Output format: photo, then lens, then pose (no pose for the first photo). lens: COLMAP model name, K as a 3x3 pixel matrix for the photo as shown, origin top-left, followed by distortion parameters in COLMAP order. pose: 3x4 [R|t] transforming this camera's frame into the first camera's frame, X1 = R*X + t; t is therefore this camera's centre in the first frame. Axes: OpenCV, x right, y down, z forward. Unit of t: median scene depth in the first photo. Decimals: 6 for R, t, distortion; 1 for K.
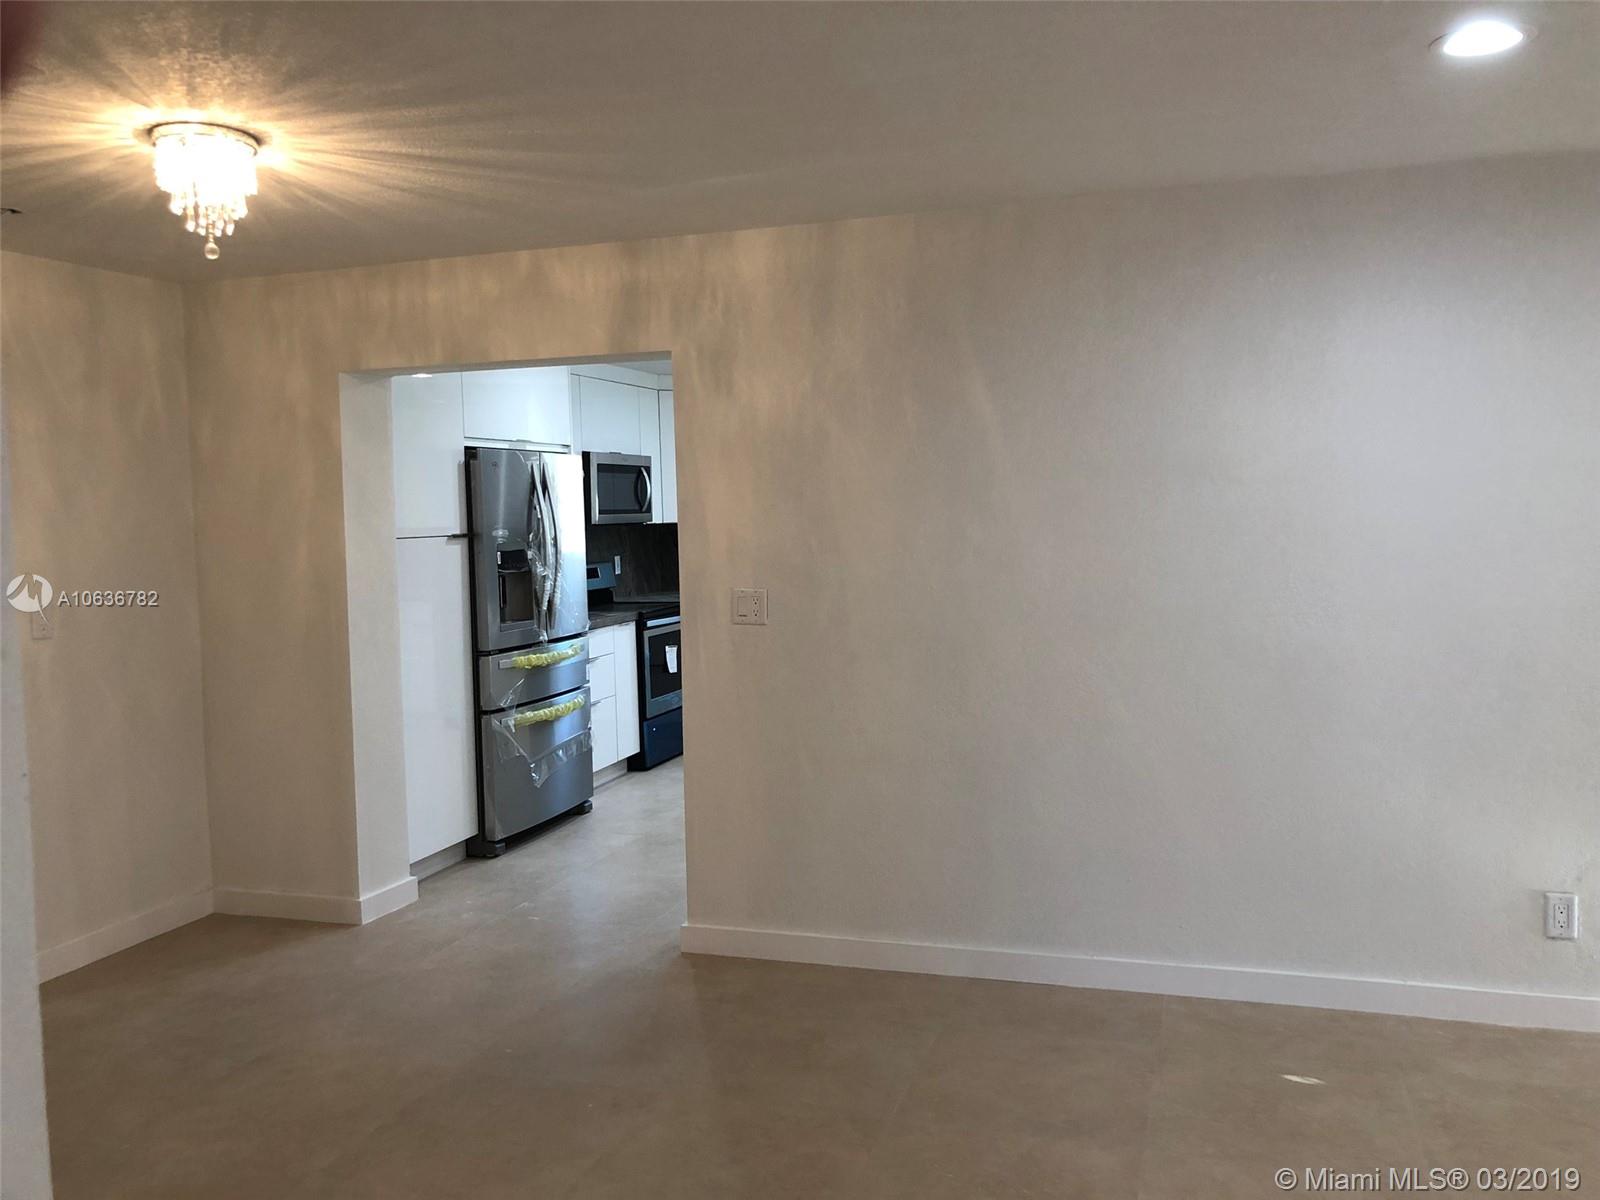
lens RADIAL K [[1298.6, 0, 803.1], [0, 1298.6, 575.8], [0, 0, 1]] dist [0.004717, 0.000321]
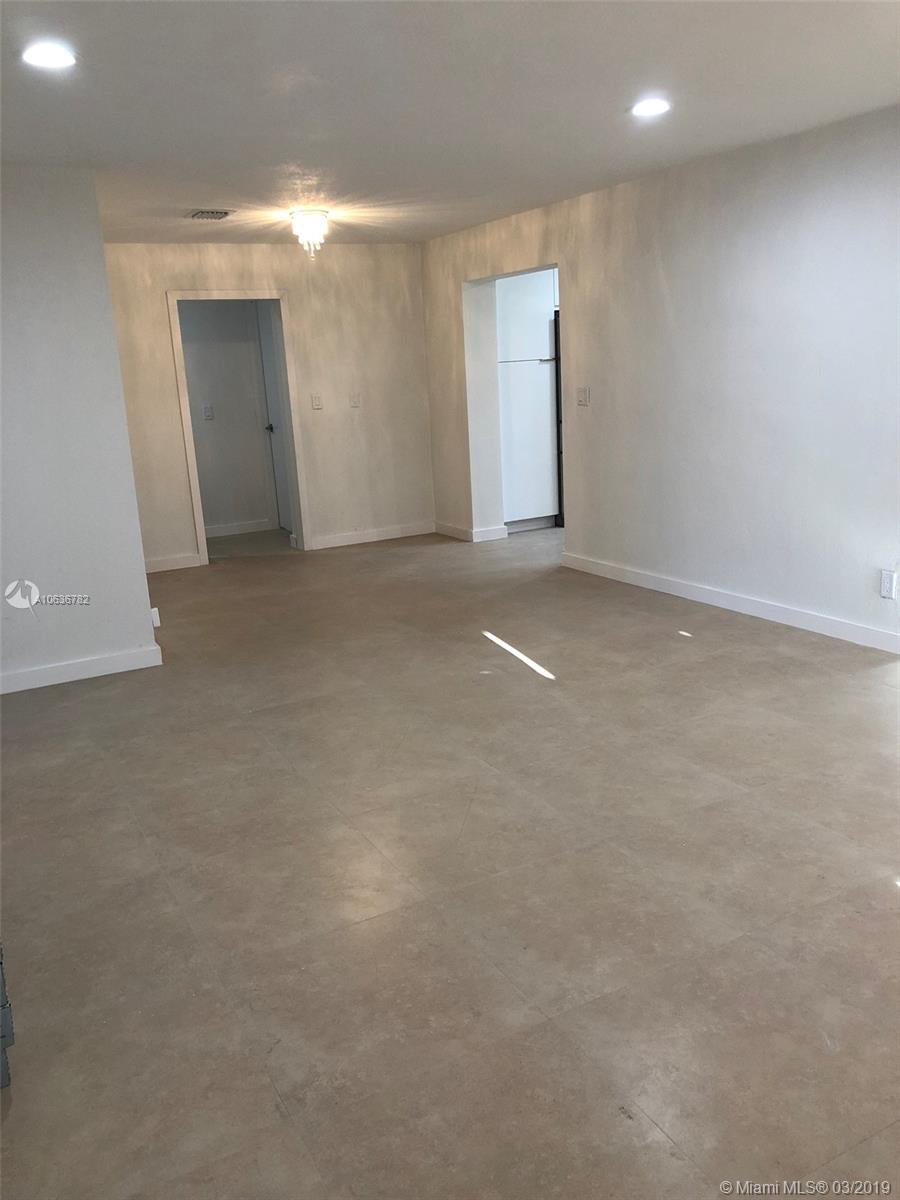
lens RADIAL K [[973.9, 0, 450.0], [0, 973.9, 600.0], [0, 0, 1]] dist [0.004717, 0.000321]
pose [[0.721426, 0.148625, -0.676354, 0.828473], [0.002489, 0.976134, 0.217155, 0.004409], [0.692487, -0.158344, 0.703839, -0.227701]]
